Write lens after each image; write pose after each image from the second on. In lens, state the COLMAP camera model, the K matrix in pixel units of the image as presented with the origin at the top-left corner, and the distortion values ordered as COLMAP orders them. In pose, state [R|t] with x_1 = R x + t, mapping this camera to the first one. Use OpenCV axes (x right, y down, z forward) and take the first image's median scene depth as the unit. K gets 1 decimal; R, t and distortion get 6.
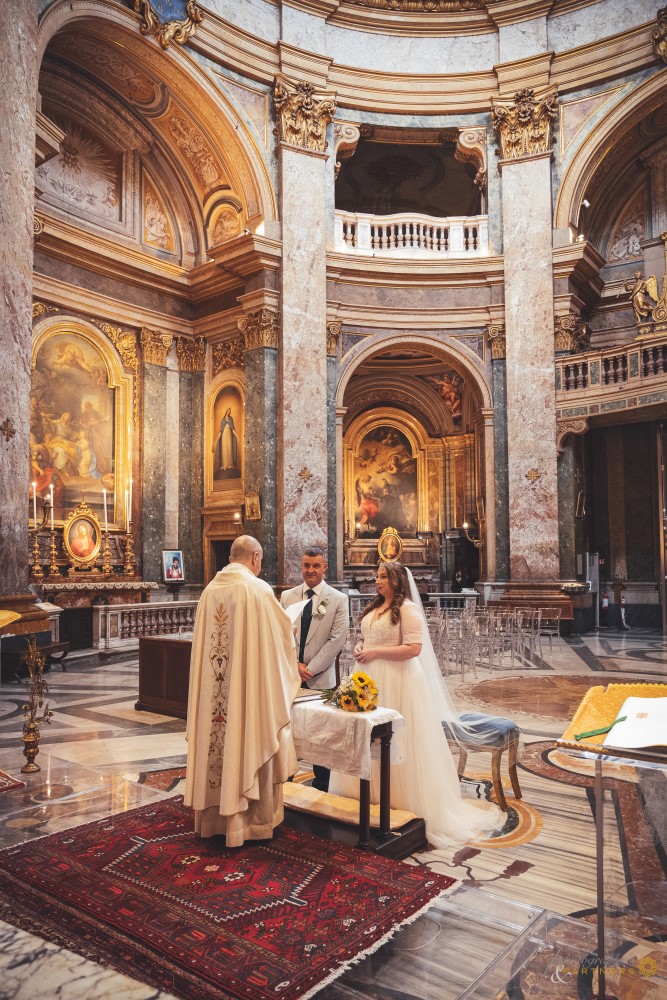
lens RADIAL K [[707.7, 0, 321.3], [0, 707.7, 543.2], [0, 0, 1]] dist [-0.043443, 0.017116]
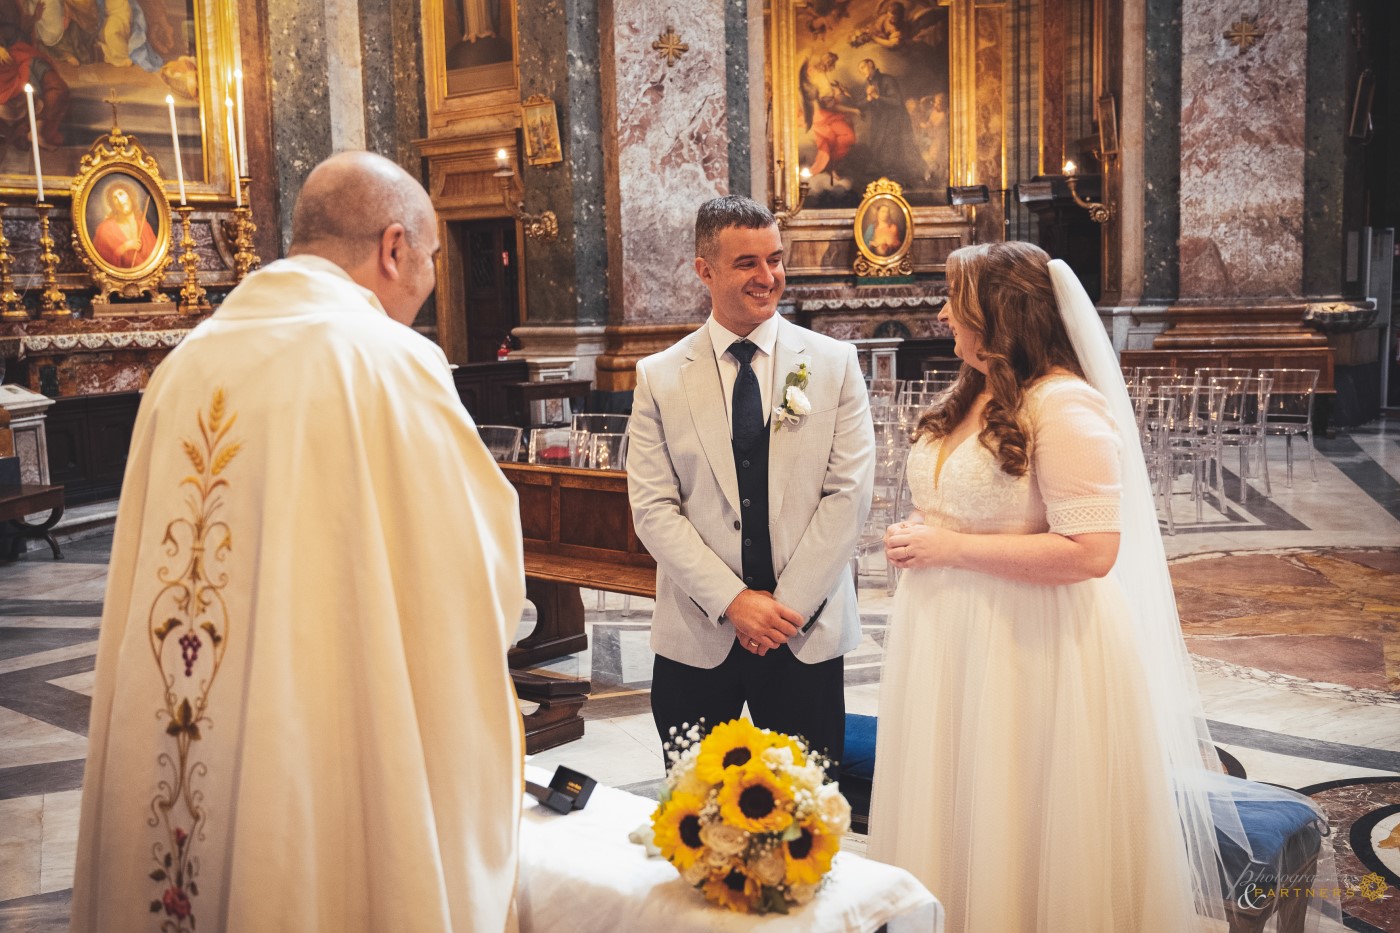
lens RADIAL K [[1427.9, 0, 709.7], [0, 1427.9, 474.1], [0, 0, 1]] dist [0.009141, 0.000000]
pose [[0.999412, -0.020057, -0.027808, 0.017048], [0.024389, 0.985923, 0.165410, 0.008160], [0.024099, -0.165990, 0.985833, 0.158933]]
